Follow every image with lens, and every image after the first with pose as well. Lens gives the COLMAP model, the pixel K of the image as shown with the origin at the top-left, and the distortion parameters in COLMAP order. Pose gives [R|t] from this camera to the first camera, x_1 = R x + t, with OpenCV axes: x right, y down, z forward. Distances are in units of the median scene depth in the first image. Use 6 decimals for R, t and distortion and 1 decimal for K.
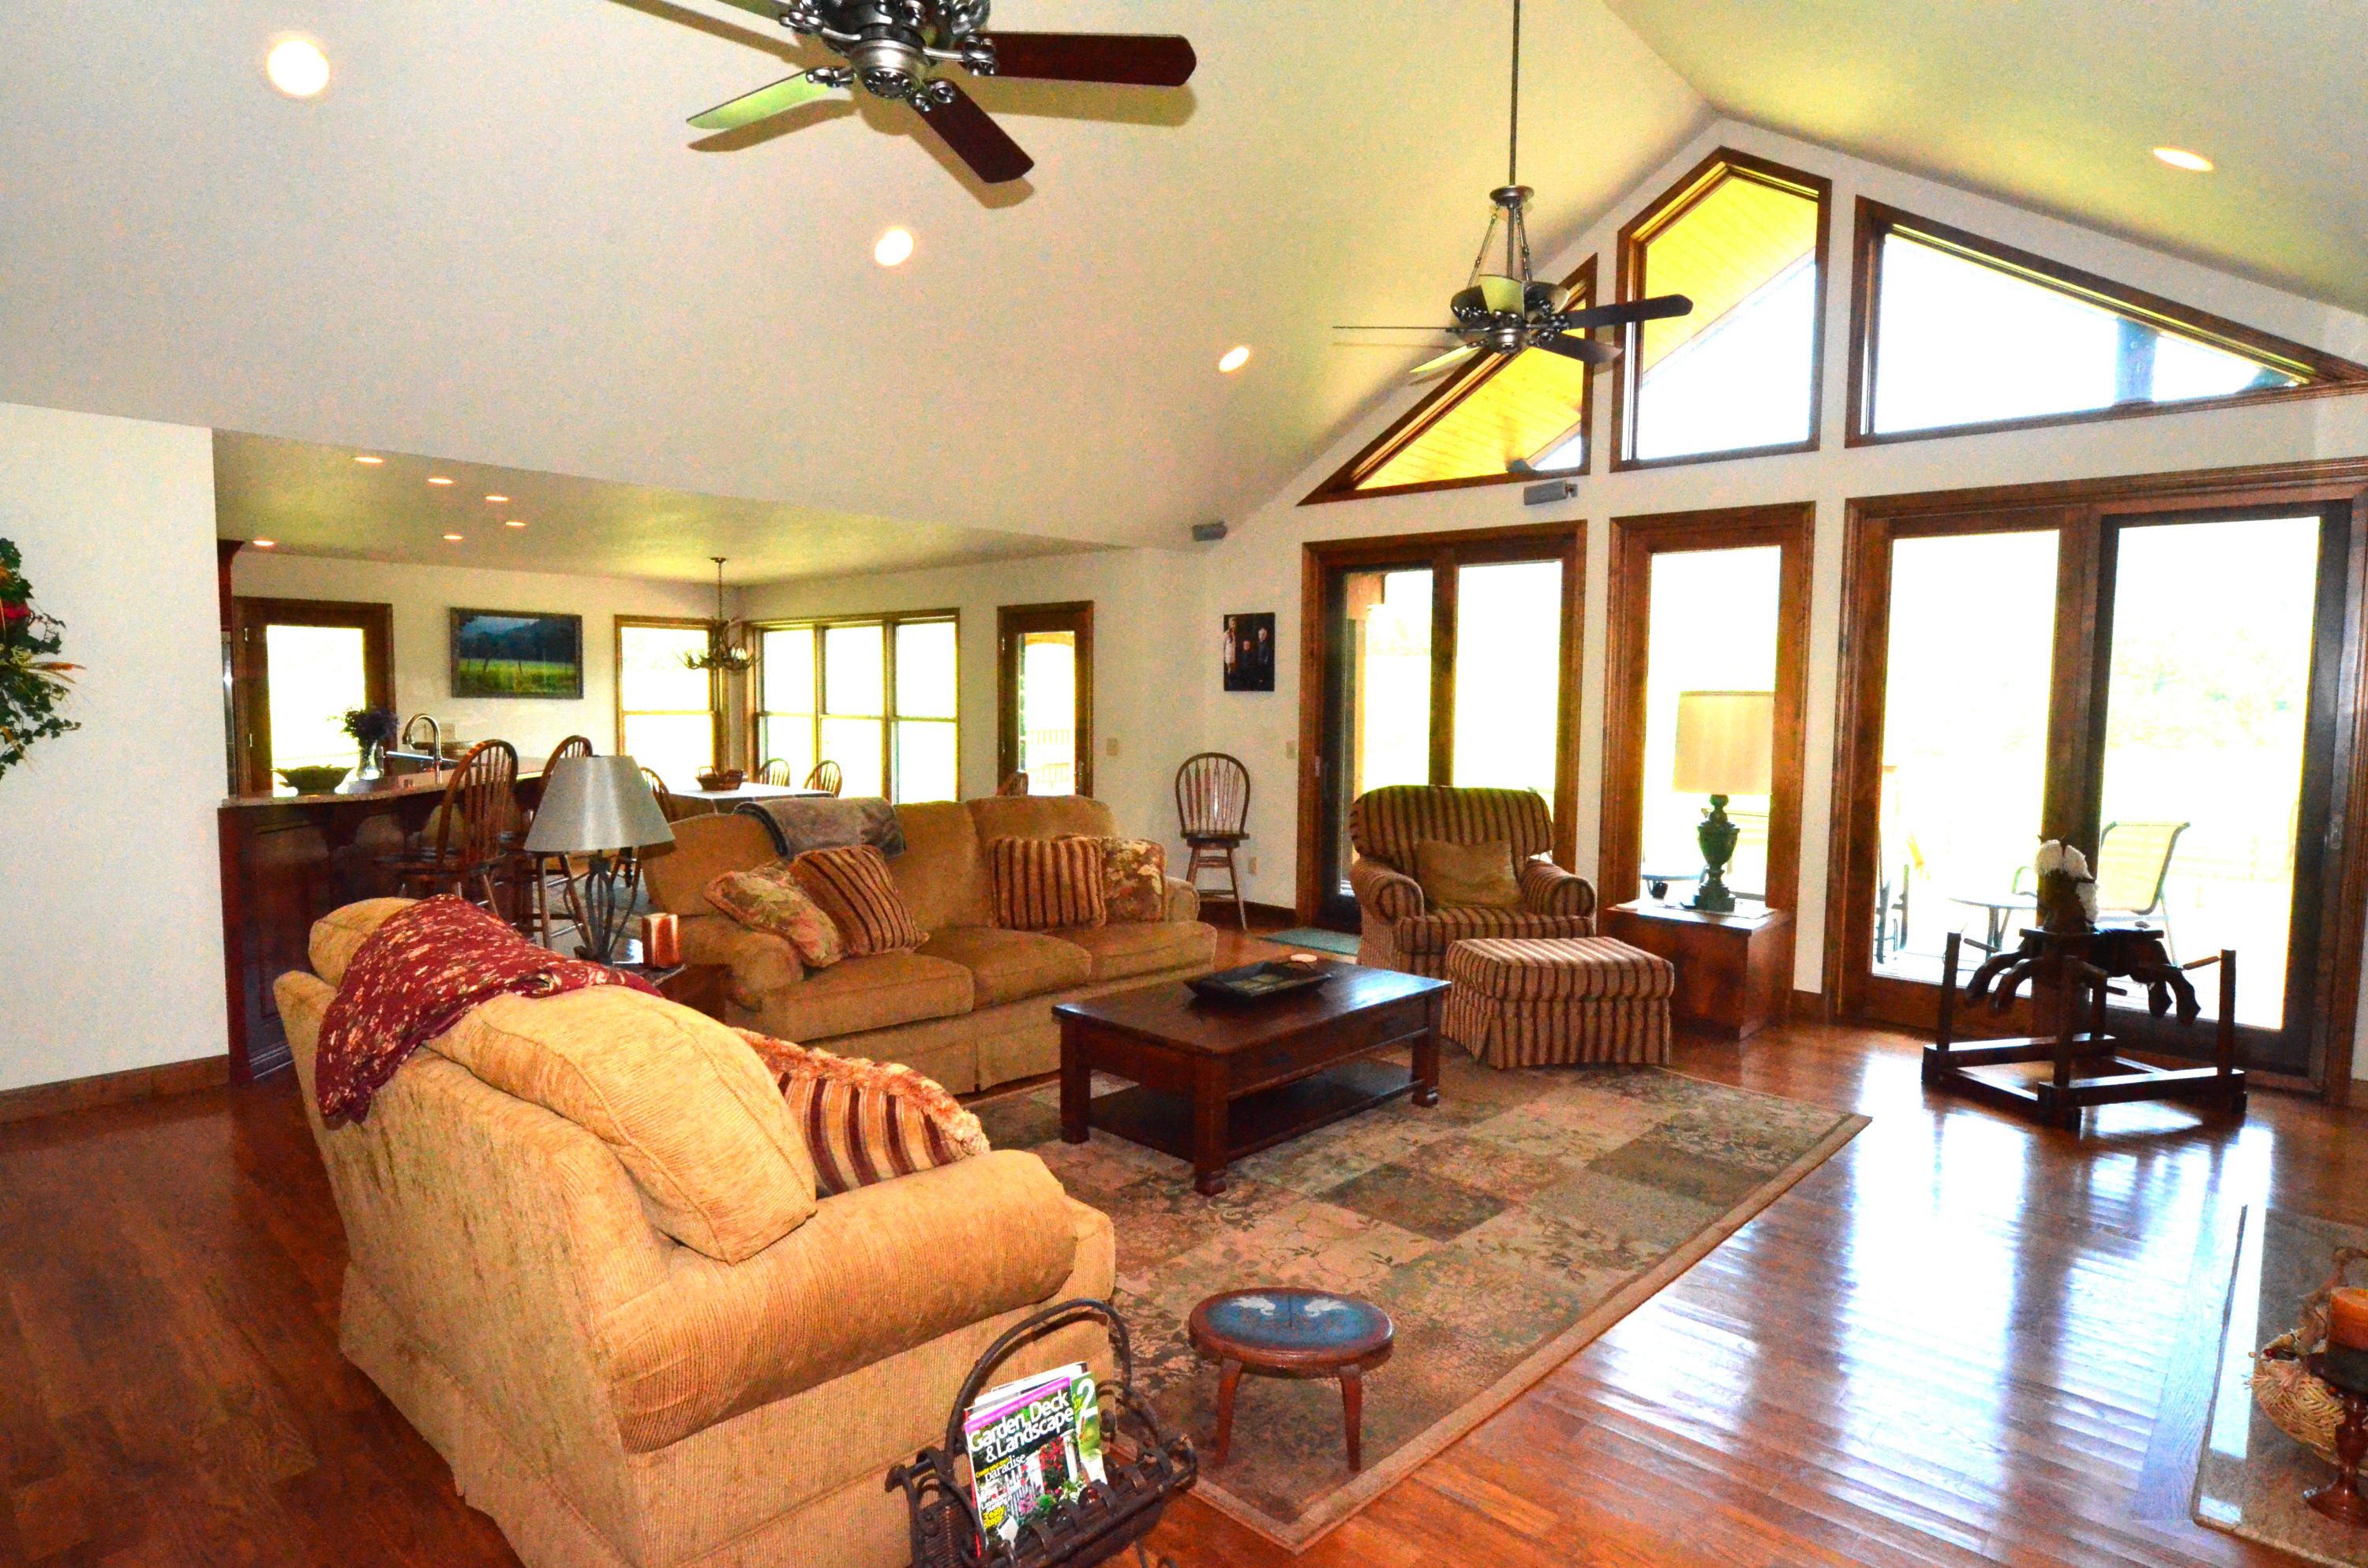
lens RADIAL K [[1277.5, 0, 1154.1], [0, 1277.5, 789.0], [0, 0, 1]] dist [-0.004158, -0.000841]
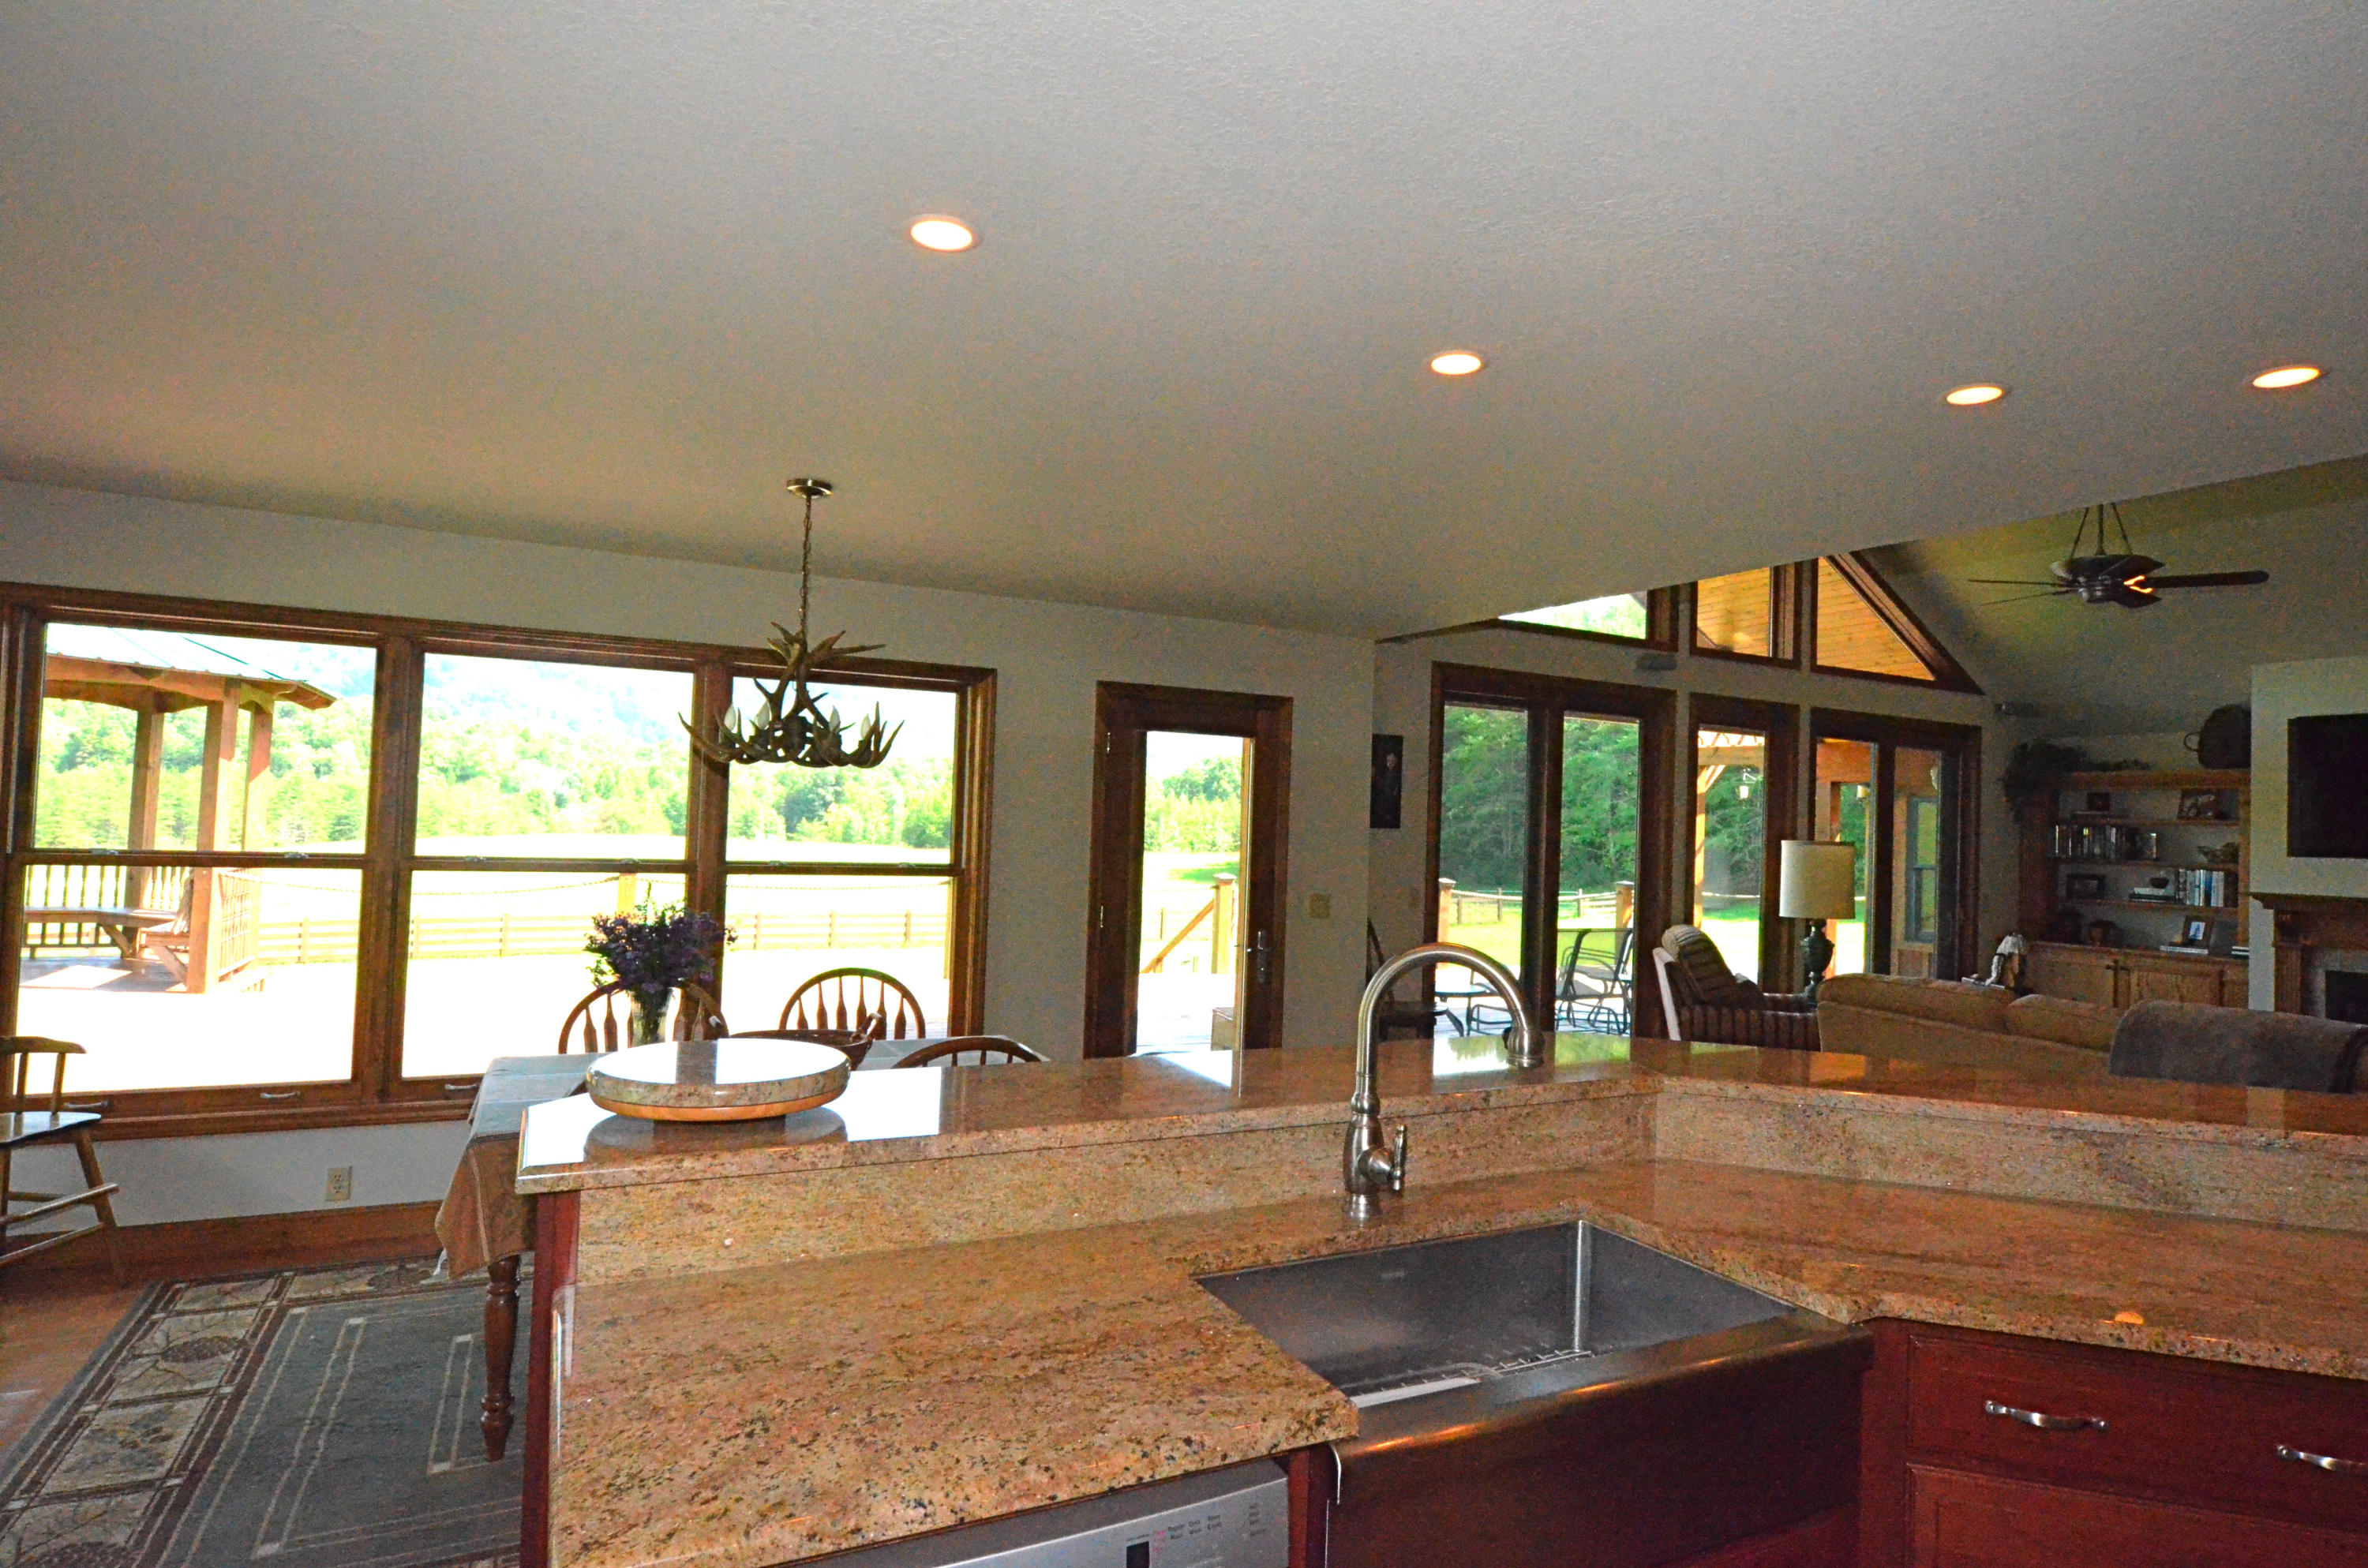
lens RADIAL K [[1260.1, 0, 1189.5], [0, 1260.1, 779.7], [0, 0, 1]] dist [-0.007665, -0.000669]
pose [[0.345882, 0.034385, 0.937648, -1.014622], [0.038255, 0.997981, -0.050709, -0.100552], [-0.937498, 0.053409, 0.343869, 1.169546]]
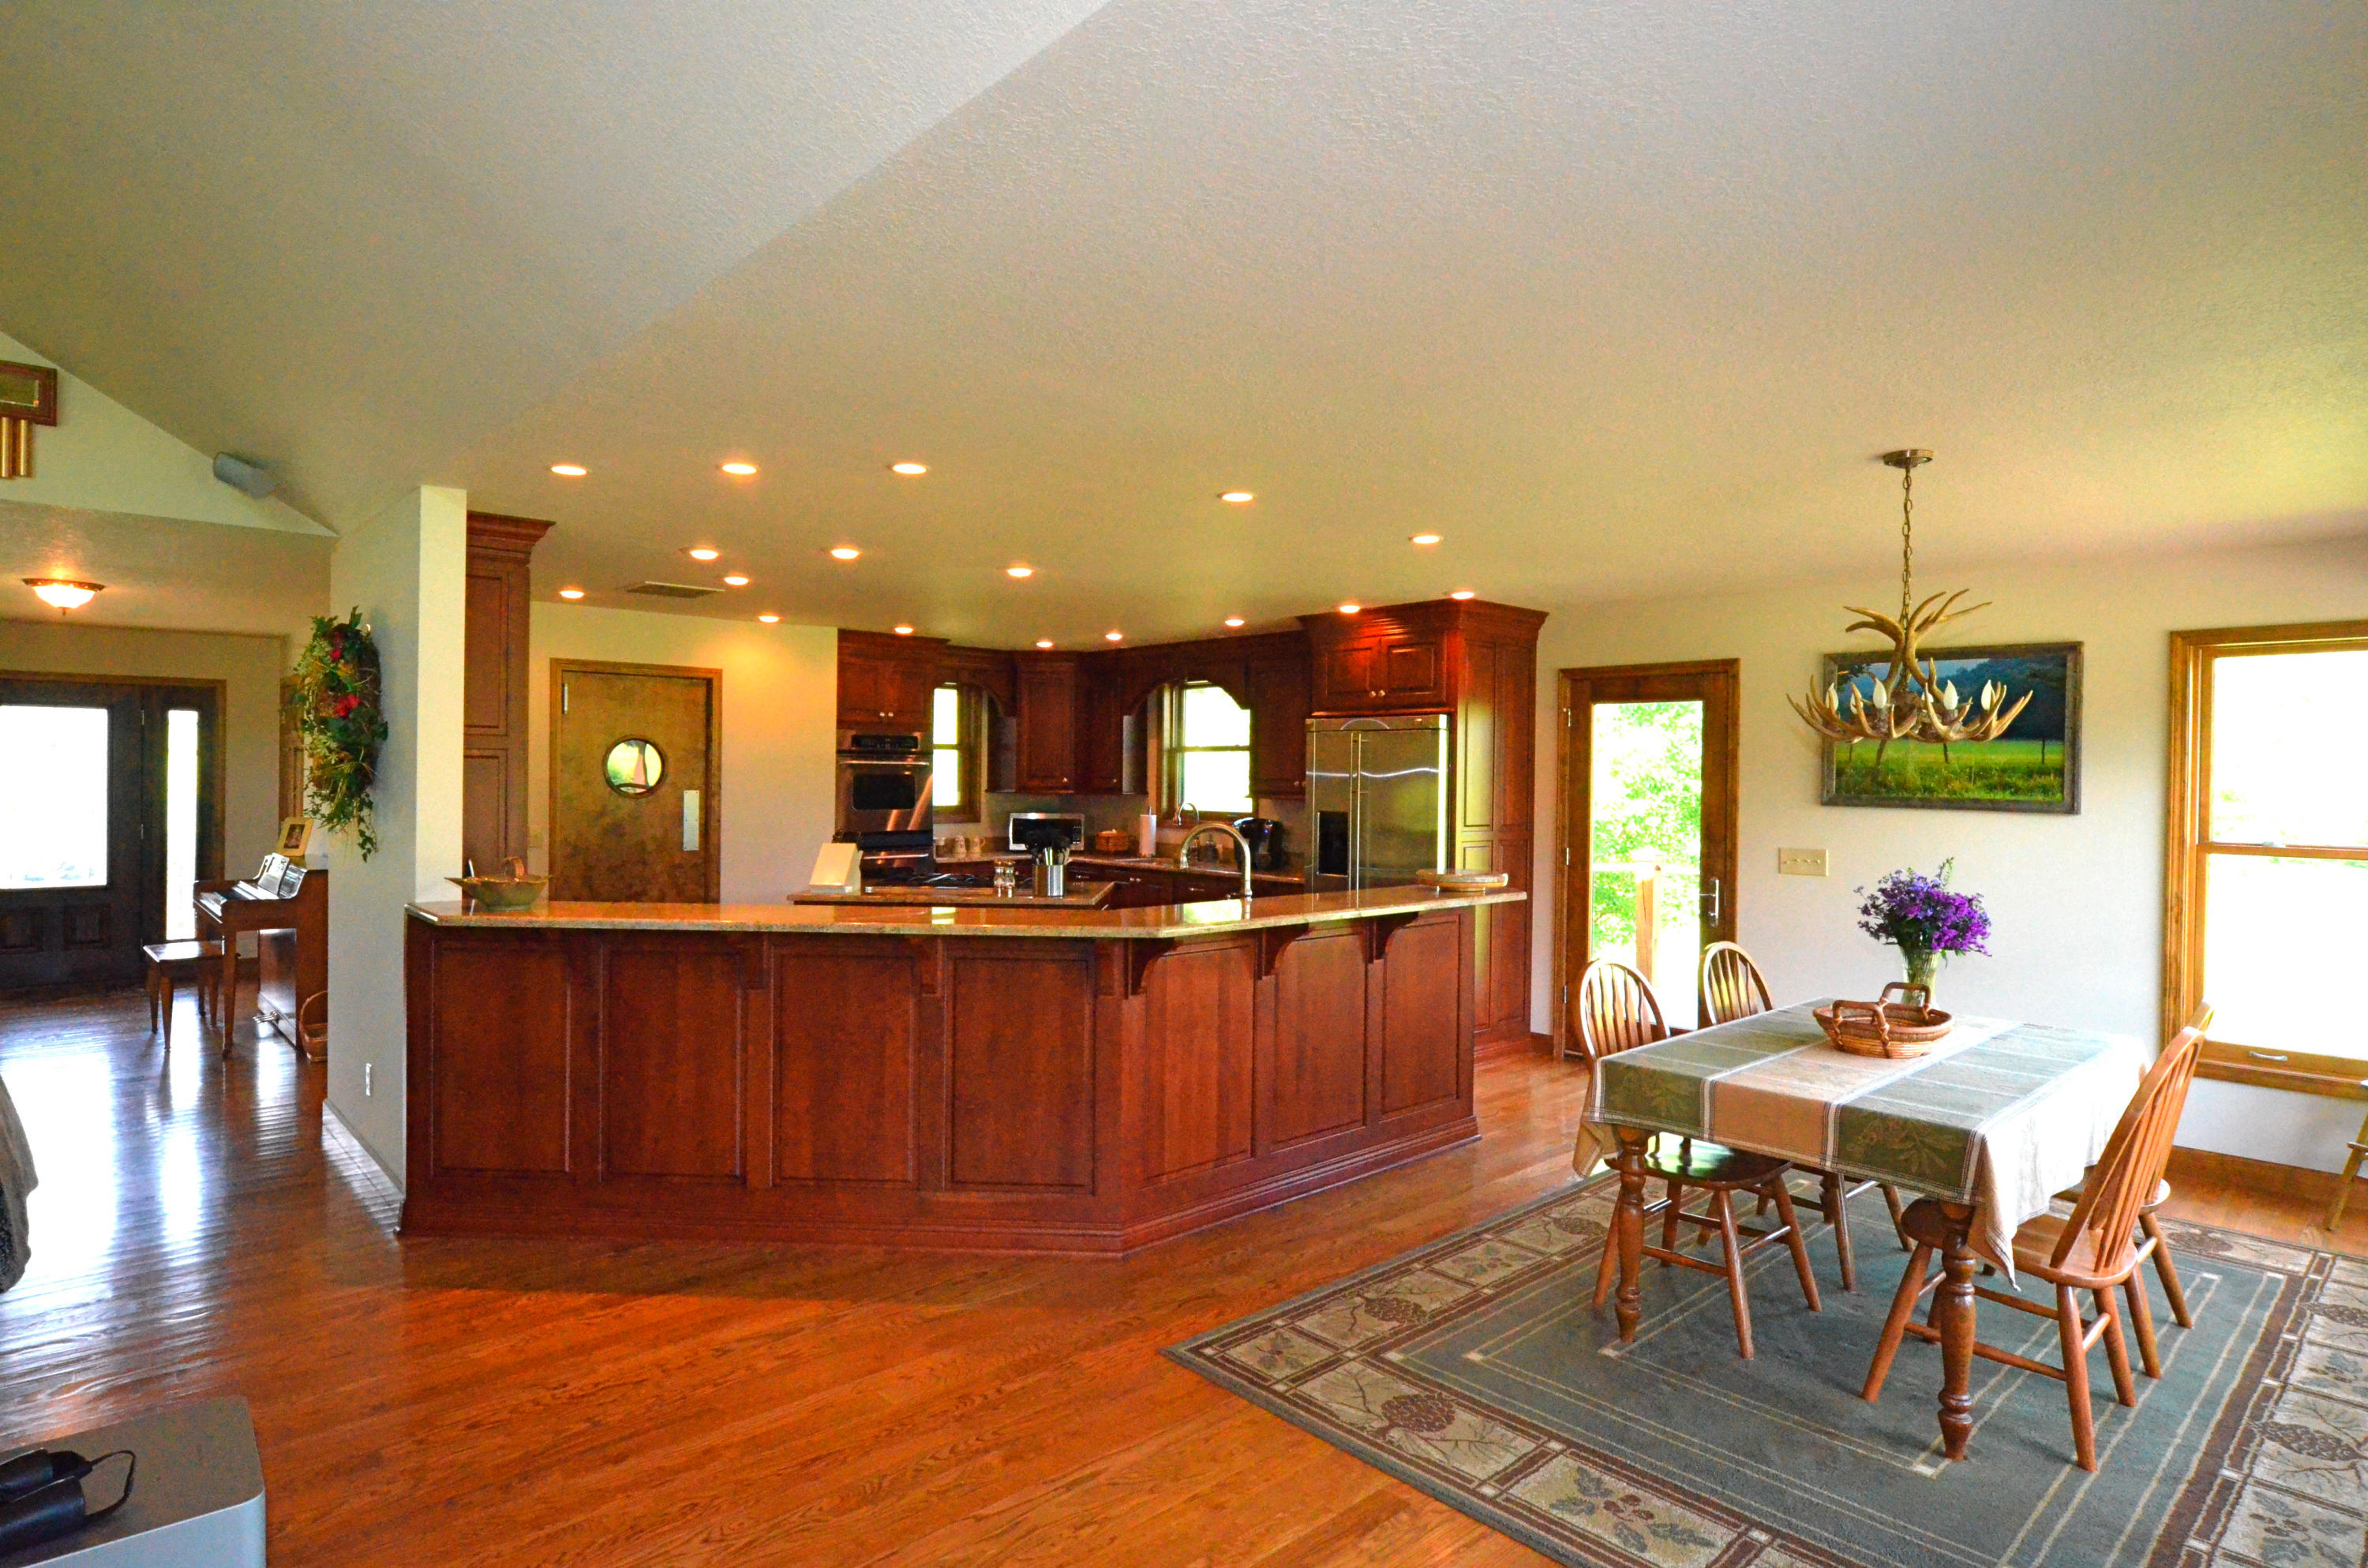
lens RADIAL K [[1260.1, 0, 1189.5], [0, 1260.1, 779.7], [0, 0, 1]] dist [-0.007665, -0.000669]
pose [[-0.076168, -0.006486, -0.997074, 0.084898], [-0.086095, 0.996287, 0.000096, -0.098321], [0.993371, 0.085851, -0.076444, 1.255005]]
